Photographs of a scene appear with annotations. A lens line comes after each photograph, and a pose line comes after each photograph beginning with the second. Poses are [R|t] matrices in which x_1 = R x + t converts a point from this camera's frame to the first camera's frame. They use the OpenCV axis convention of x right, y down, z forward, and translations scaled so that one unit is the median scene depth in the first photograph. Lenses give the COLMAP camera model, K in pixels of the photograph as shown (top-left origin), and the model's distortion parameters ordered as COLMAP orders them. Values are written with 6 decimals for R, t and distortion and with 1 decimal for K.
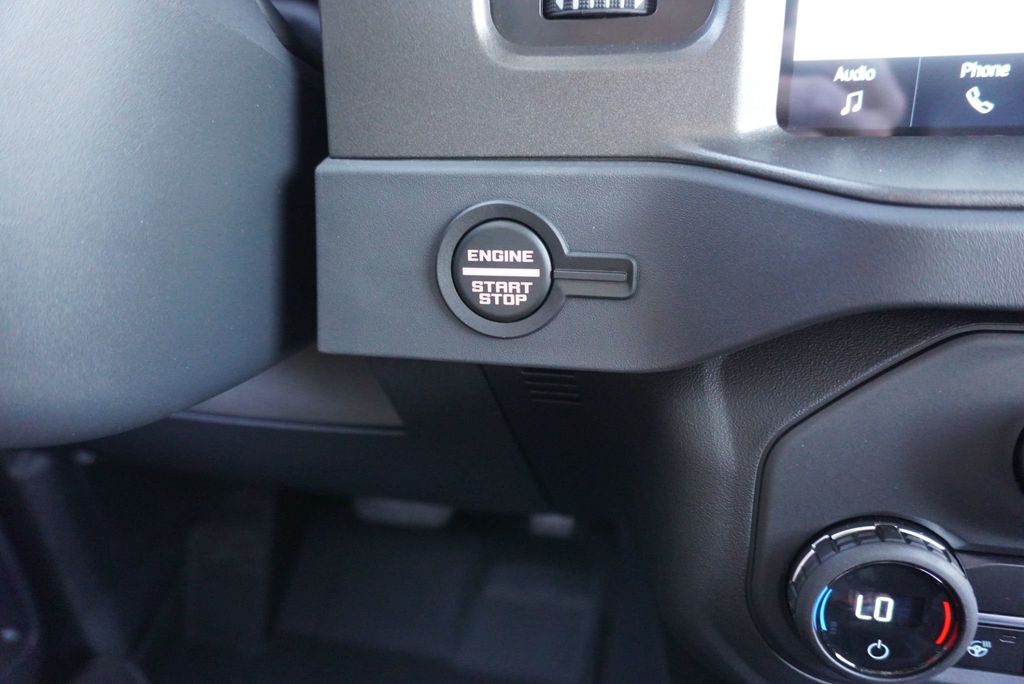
lens RADIAL K [[700.4, 0, 507.5], [0, 700.4, 342.0], [0, 0, 1]] dist [-0.038817, 0.035995]
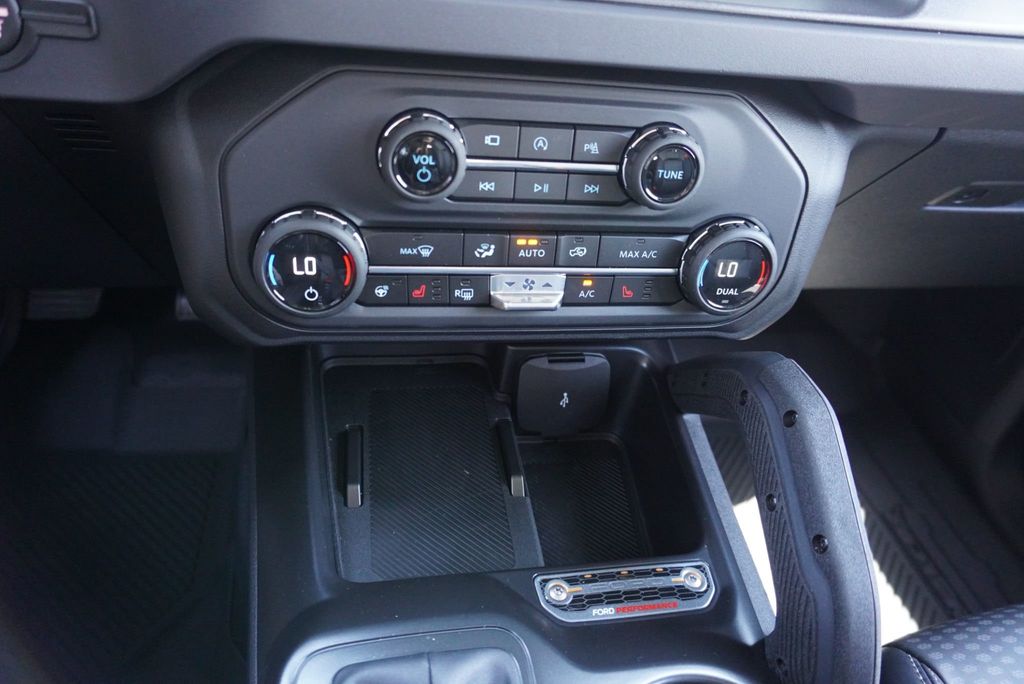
lens RADIAL K [[700.4, 0, 507.5], [0, 700.4, 342.0], [0, 0, 1]] dist [-0.038817, 0.035995]
pose [[0.918771, -0.103331, 0.381028, 0.334689], [0.006662, 0.969060, 0.246735, 0.169625], [-0.394735, -0.224155, 0.891033, -0.566147]]
